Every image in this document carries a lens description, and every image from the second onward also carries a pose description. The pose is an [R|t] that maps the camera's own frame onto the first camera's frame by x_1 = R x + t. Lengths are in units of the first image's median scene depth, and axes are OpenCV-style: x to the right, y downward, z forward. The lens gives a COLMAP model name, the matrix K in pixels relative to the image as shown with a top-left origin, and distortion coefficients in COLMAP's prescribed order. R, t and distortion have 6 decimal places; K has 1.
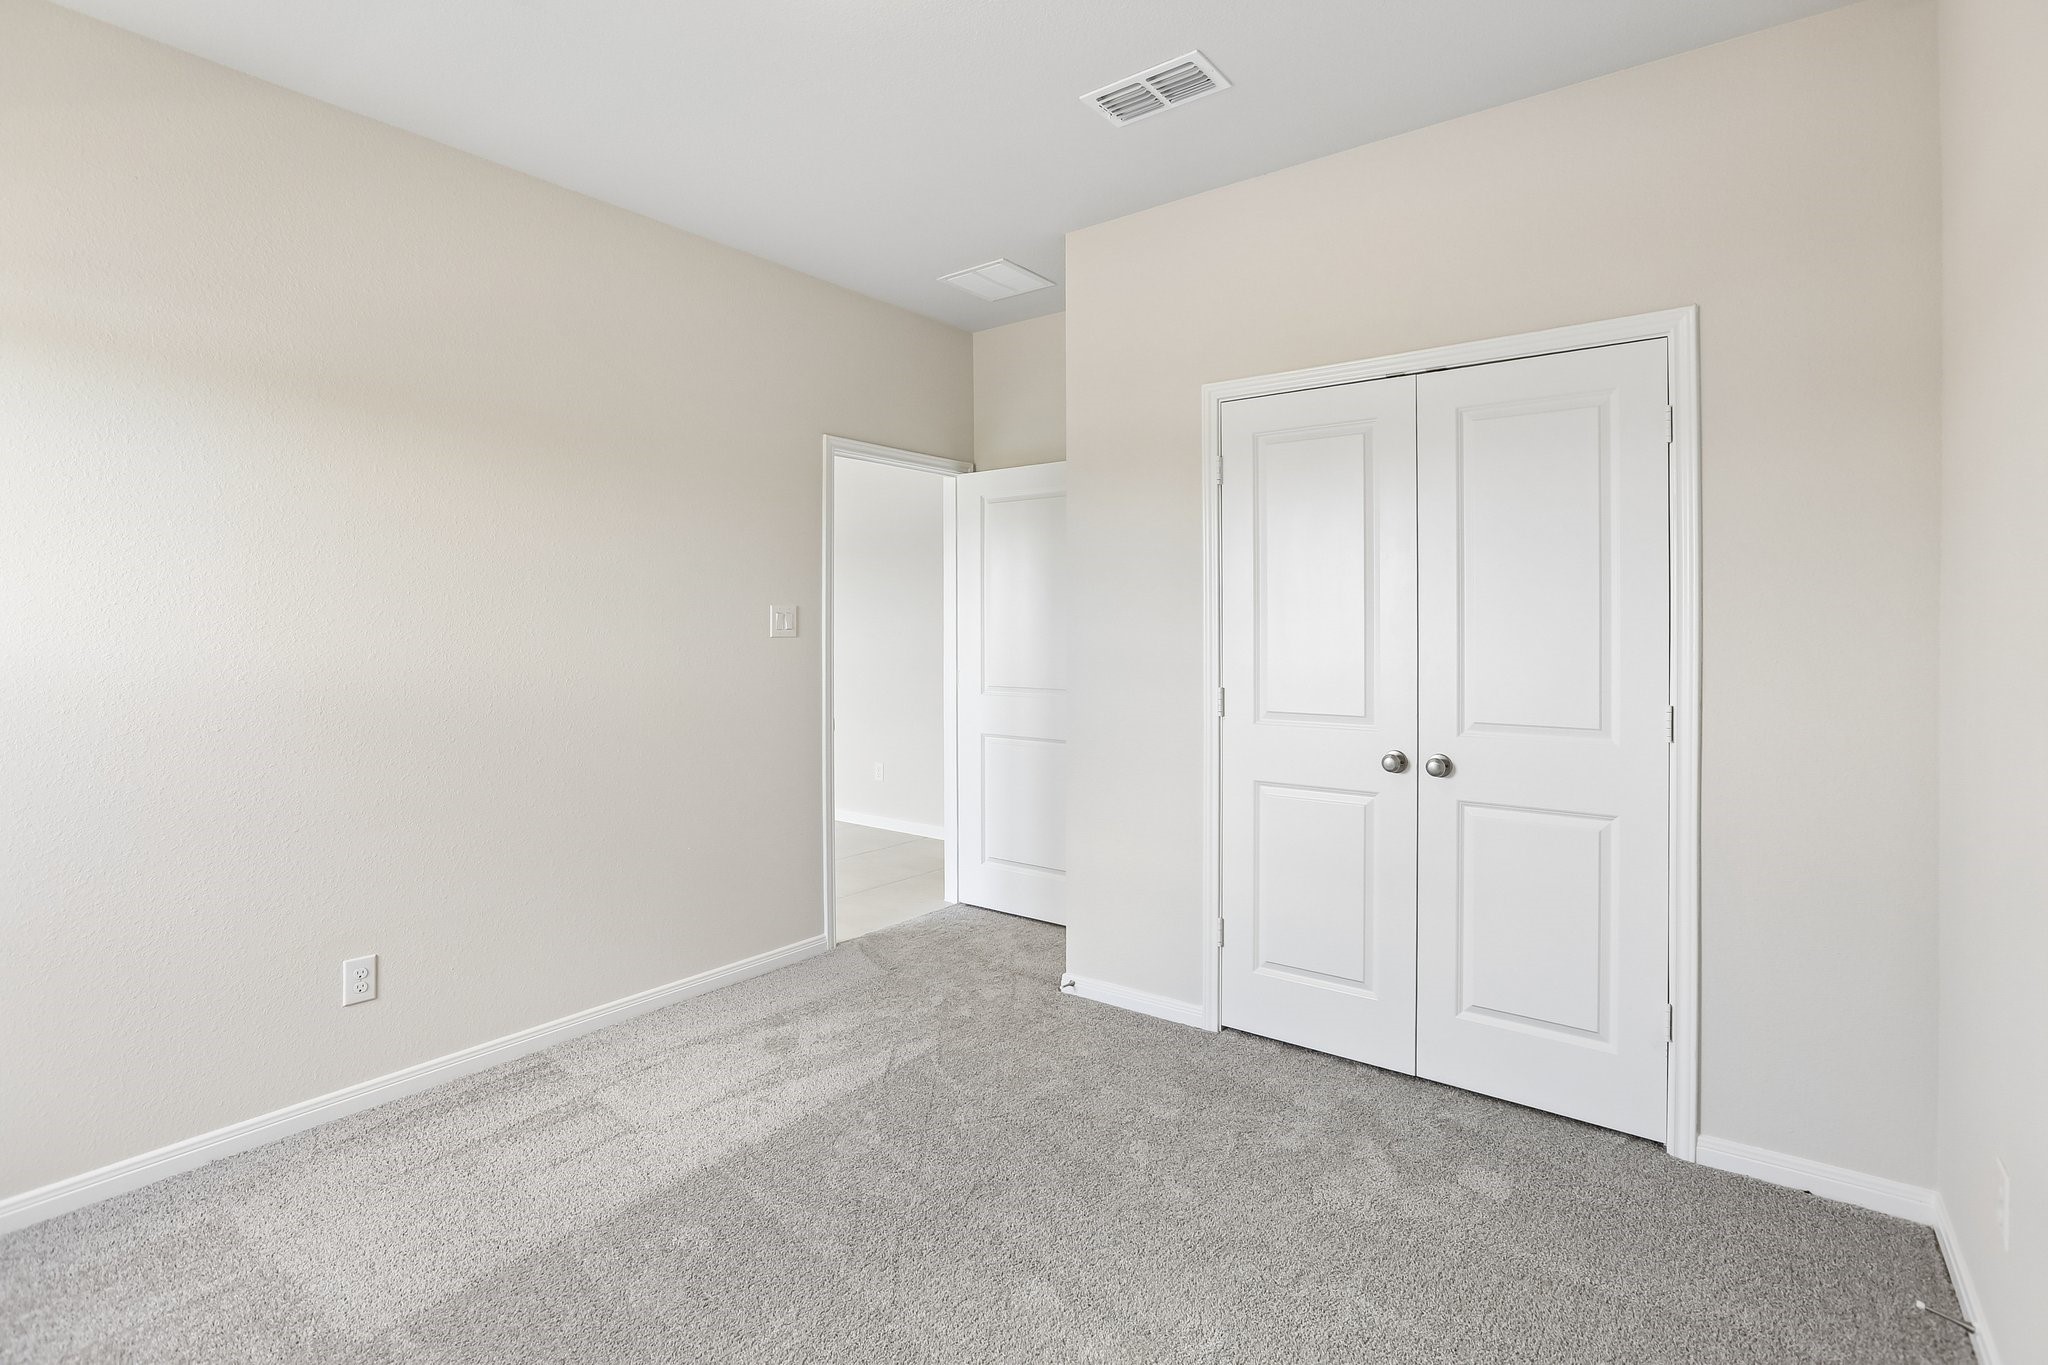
lens RADIAL K [[968.1, 0, 1019.9], [0, 968.1, 660.7], [0, 0, 1]] dist [-0.056235, 0.023394]
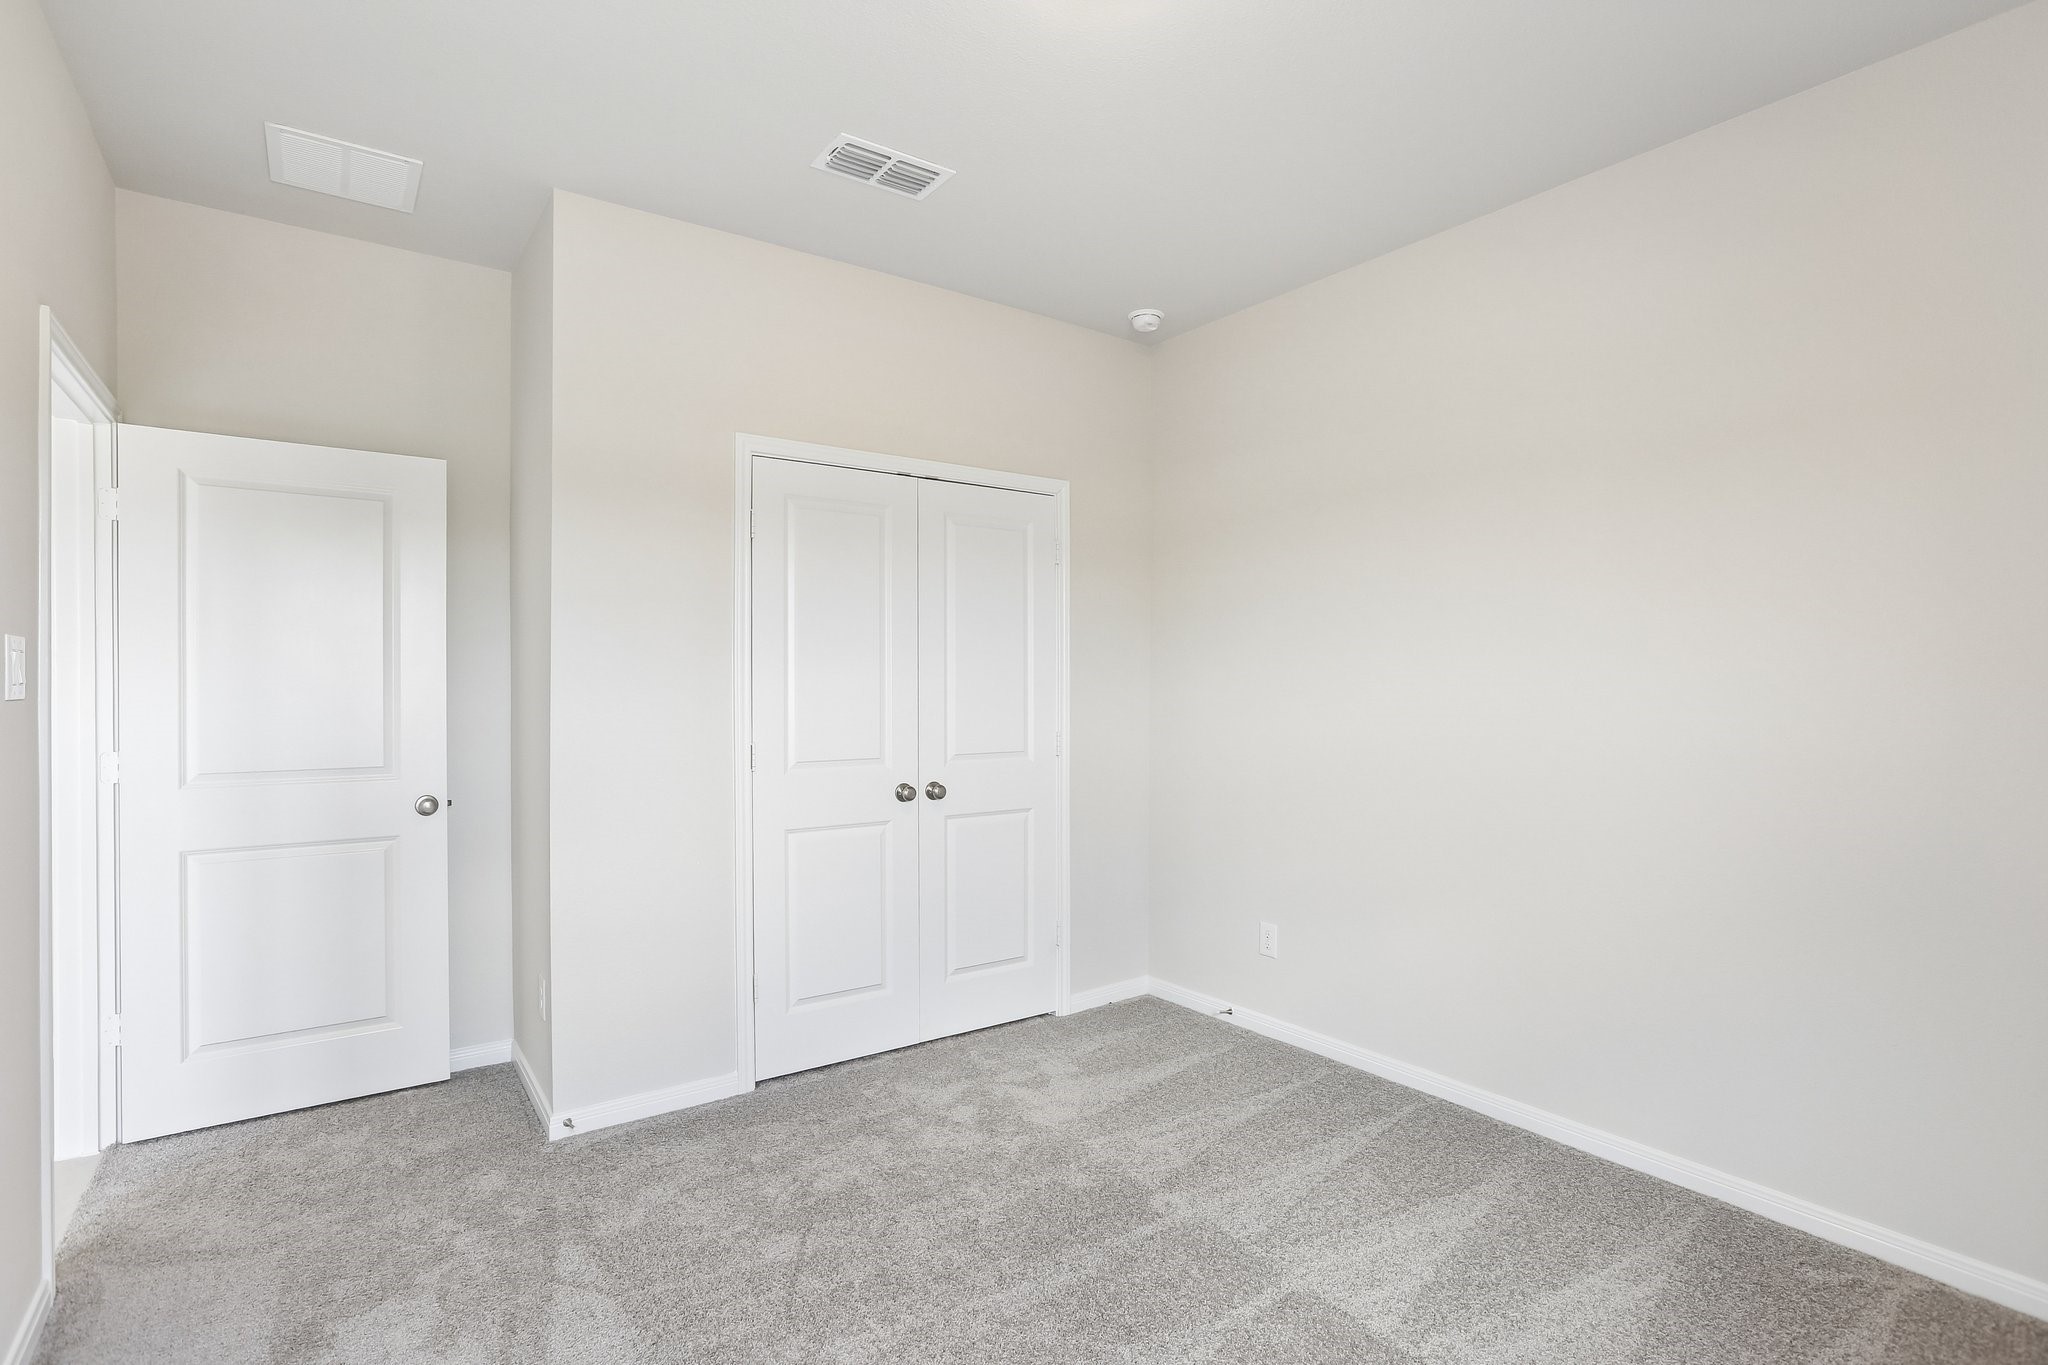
lens RADIAL K [[967.9, 0, 1020.2], [0, 967.9, 713.2], [0, 0, 1]] dist [-0.056924, 0.023431]
pose [[0.292187, -0.034465, 0.955740, -0.665543], [0.028430, 0.999222, 0.027341, -0.022534], [-0.955939, 0.019183, 0.292939, 0.450723]]
